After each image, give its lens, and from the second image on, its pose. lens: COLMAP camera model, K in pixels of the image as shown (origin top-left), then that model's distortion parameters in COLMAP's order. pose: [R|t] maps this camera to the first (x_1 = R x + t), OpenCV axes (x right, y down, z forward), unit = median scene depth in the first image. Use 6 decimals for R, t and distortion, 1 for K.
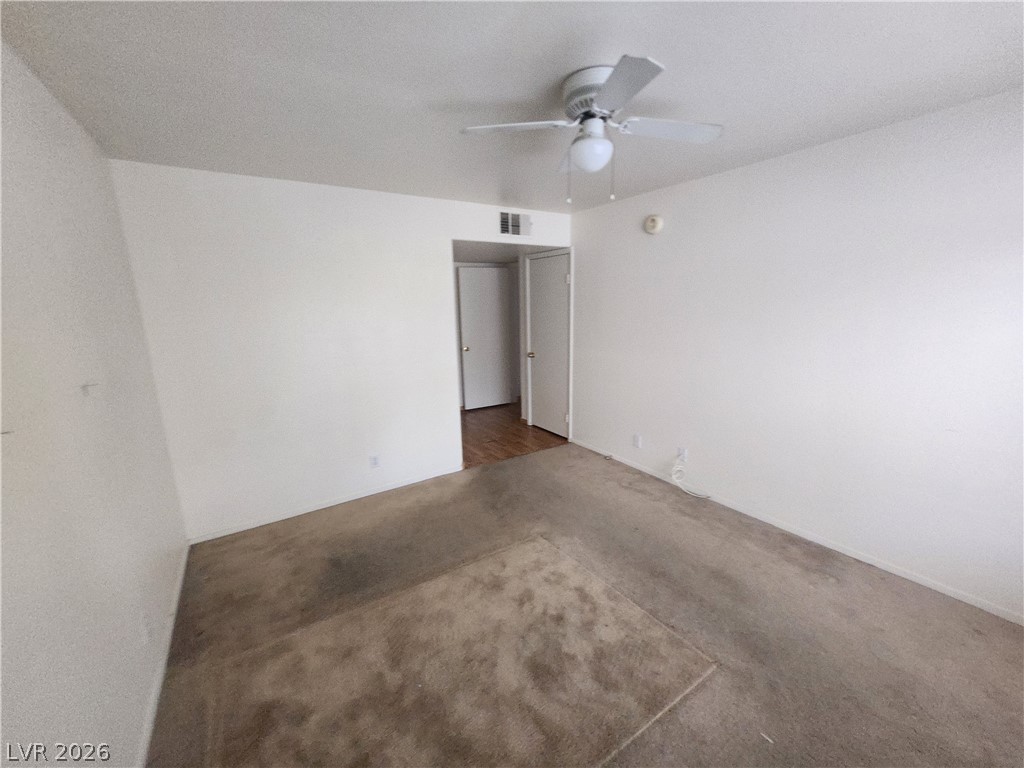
lens RADIAL K [[407.7, 0, 511.0], [0, 407.7, 377.4], [0, 0, 1]] dist [-0.002600, 0.001978]
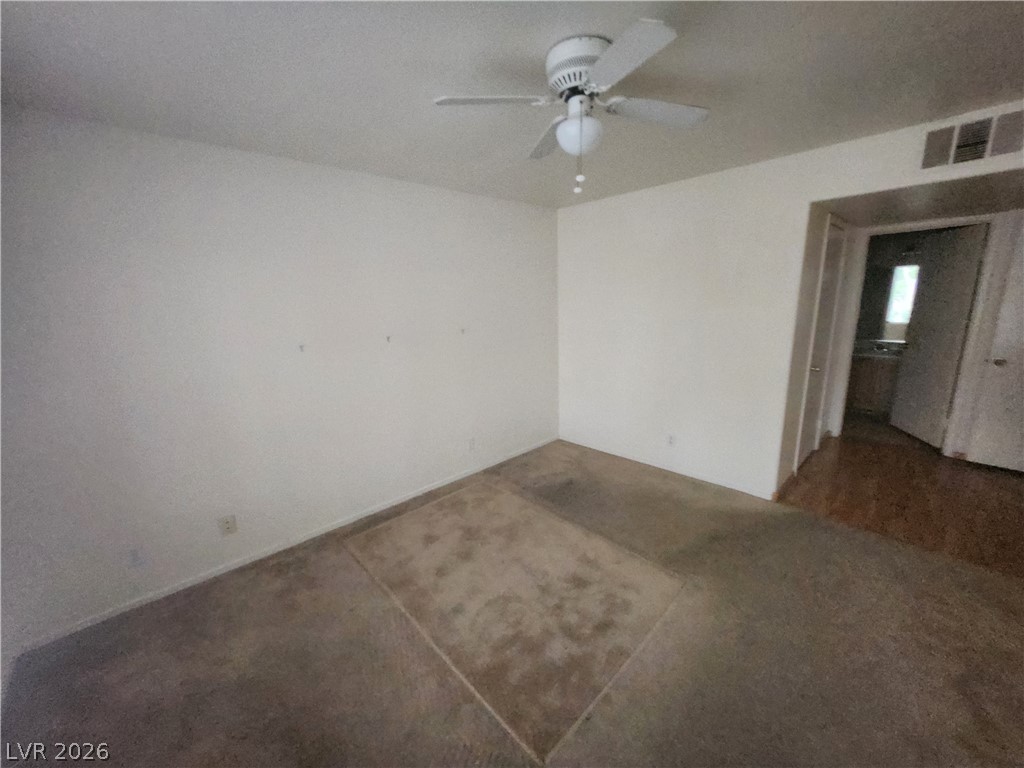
lens RADIAL K [[407.7, 0, 505.5], [0, 407.7, 383.5], [0, 0, 1]] dist [-0.002600, 0.001978]
pose [[0.164161, 0.229051, -0.959472, 0.536647], [-0.151459, 0.966987, 0.204931, -0.082895], [0.974737, 0.111679, 0.193434, 0.335480]]
